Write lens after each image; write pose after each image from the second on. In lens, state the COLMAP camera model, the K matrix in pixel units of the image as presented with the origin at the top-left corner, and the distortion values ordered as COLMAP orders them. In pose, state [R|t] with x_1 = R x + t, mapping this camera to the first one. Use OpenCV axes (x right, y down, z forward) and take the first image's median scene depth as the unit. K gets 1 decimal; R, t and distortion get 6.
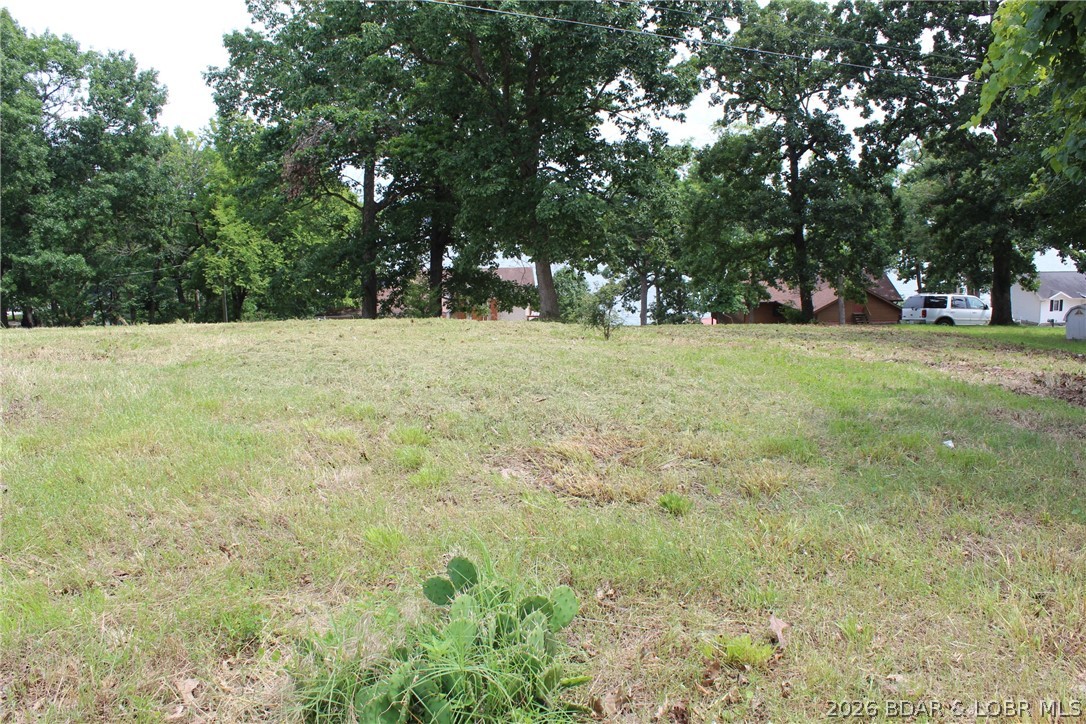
lens RADIAL K [[897.6, 0, 543.0], [0, 897.6, 362.0], [0, 0, 1]] dist [-0.157384, 0.119430]
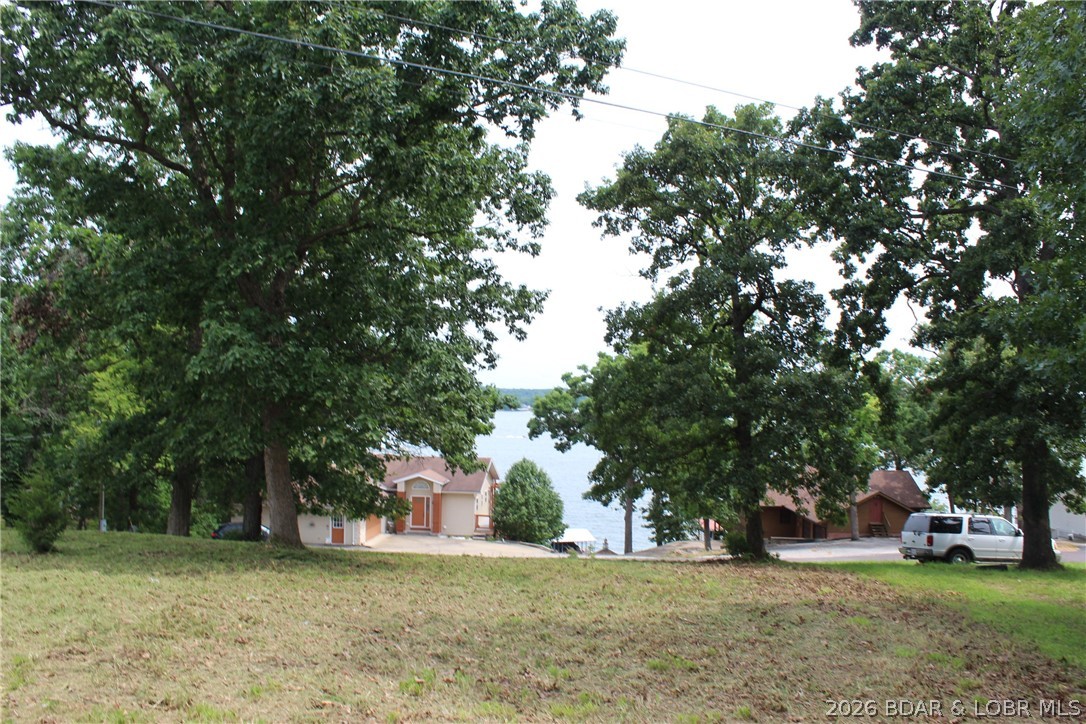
lens RADIAL K [[903.1, 0, 543.0], [0, 903.1, 362.0], [0, 0, 1]] dist [-0.168544, 0.140926]
pose [[0.998212, 0.035619, -0.048009, 0.141765], [-0.044826, 0.977330, -0.206920, -0.034660], [0.039550, 0.208702, 0.977179, 0.244059]]
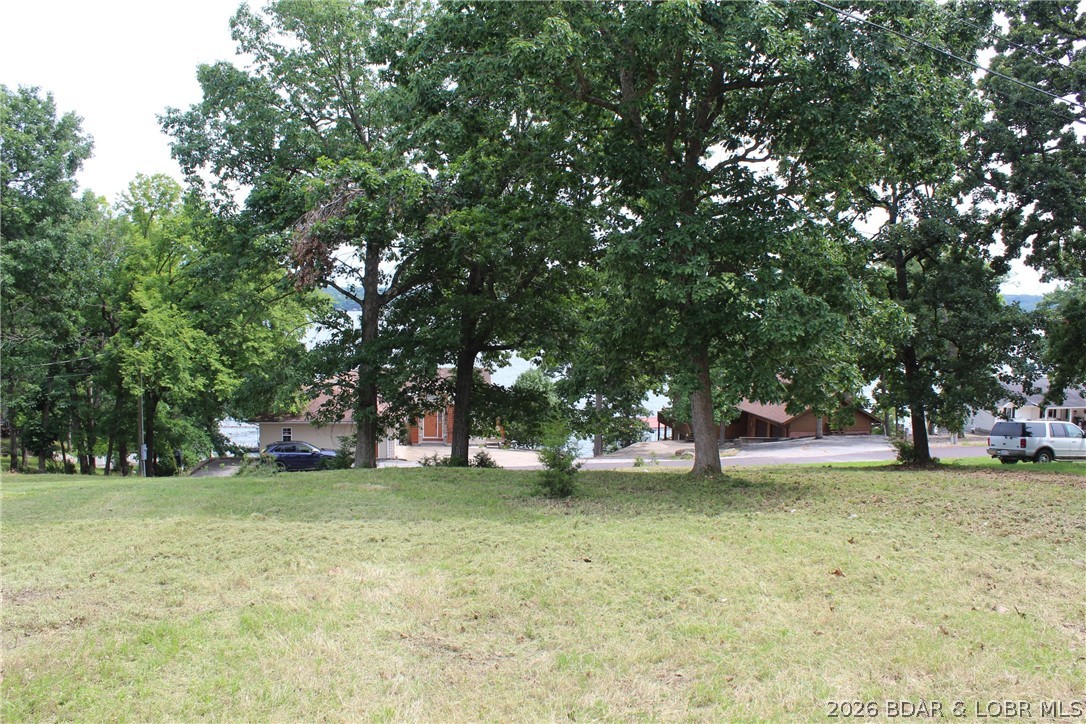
lens RADIAL K [[897.6, 0, 543.0], [0, 897.6, 362.0], [0, 0, 1]] dist [-0.157384, 0.119430]
pose [[0.990571, 0.025002, 0.134698, -0.148304], [-0.011539, 0.994939, -0.099815, -0.044273], [-0.136512, 0.097320, 0.985847, 0.215627]]
